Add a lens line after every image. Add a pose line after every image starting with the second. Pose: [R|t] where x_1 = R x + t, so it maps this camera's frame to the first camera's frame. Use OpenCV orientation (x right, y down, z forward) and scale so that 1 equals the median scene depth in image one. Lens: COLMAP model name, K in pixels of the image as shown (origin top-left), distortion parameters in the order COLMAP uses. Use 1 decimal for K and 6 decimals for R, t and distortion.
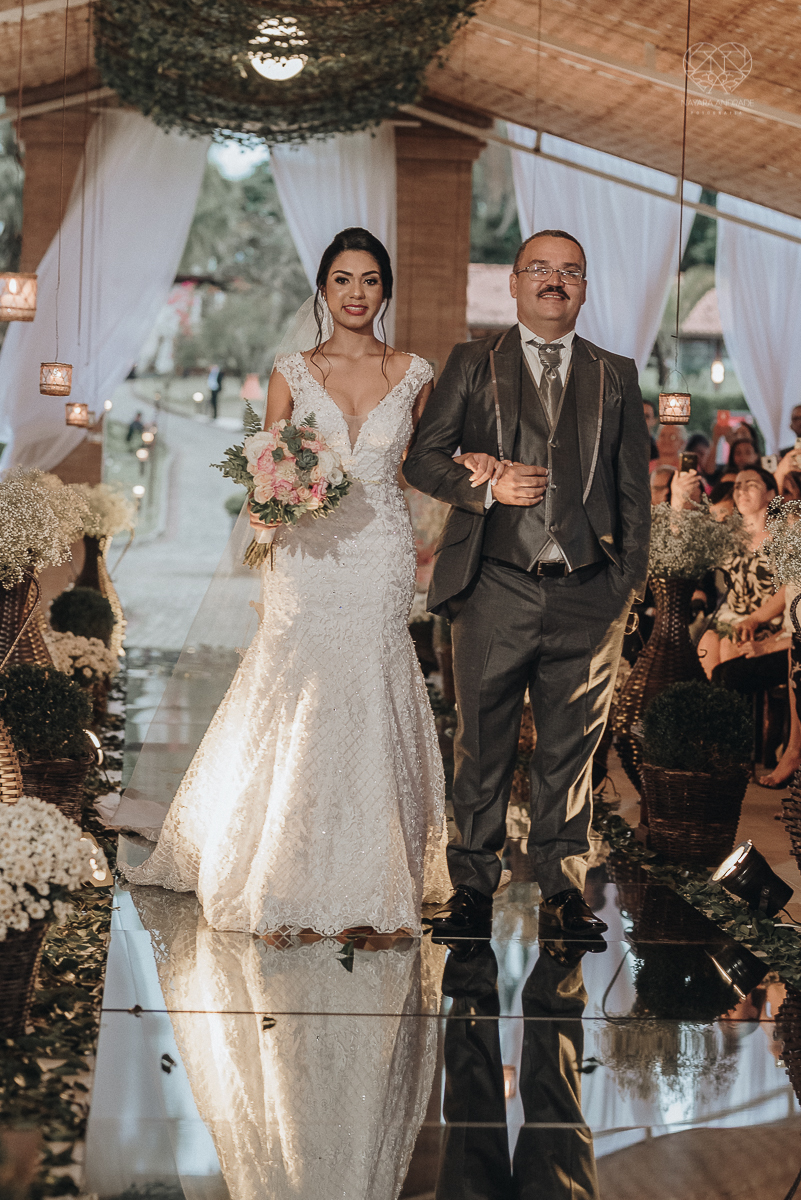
lens RADIAL K [[3029.8, 0, 404.2], [0, 3029.8, 597.1], [0, 0, 1]] dist [0.049963, 0.000000]
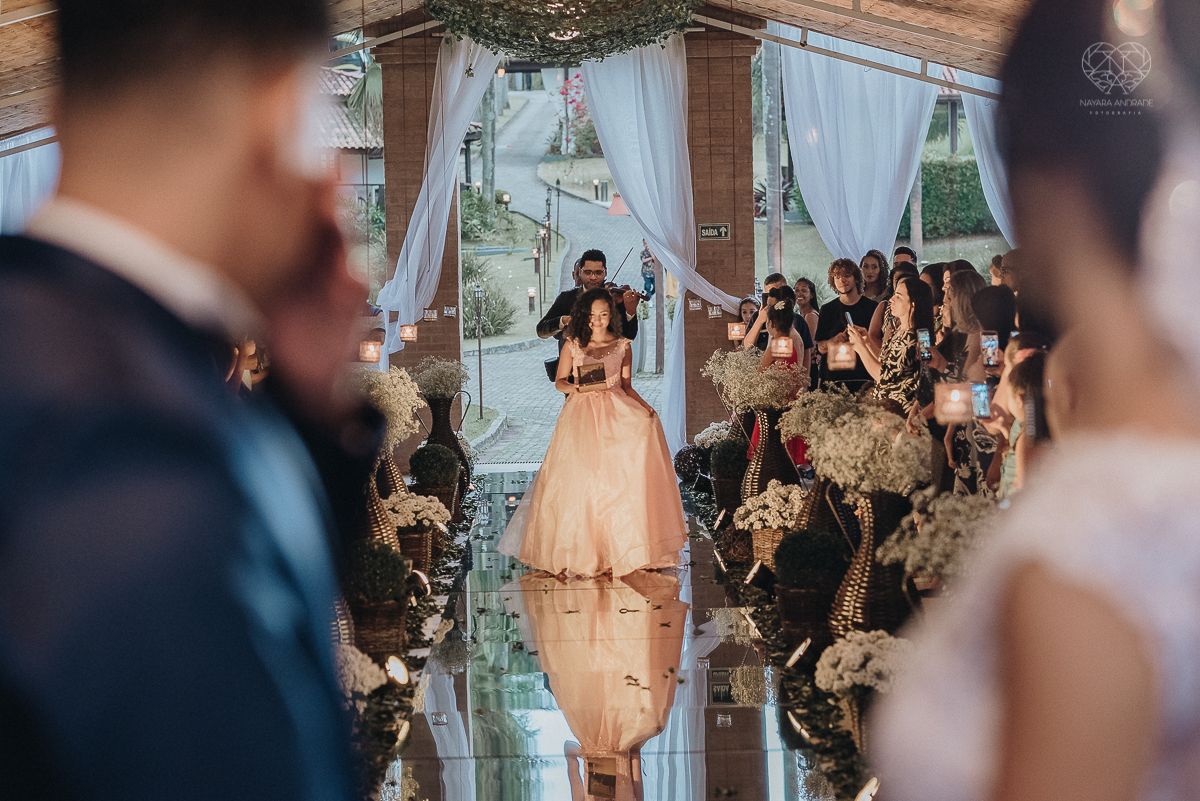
lens RADIAL K [[3029.8, 0, 597.1], [0, 3029.8, 402.4], [0, 0, 1]] dist [0.049963, 0.000000]
pose [[0.995773, -0.052560, -0.075329, 0.061545], [0.053576, 0.998497, 0.011533, -0.032226], [0.074610, -0.015520, 0.997092, -0.281817]]
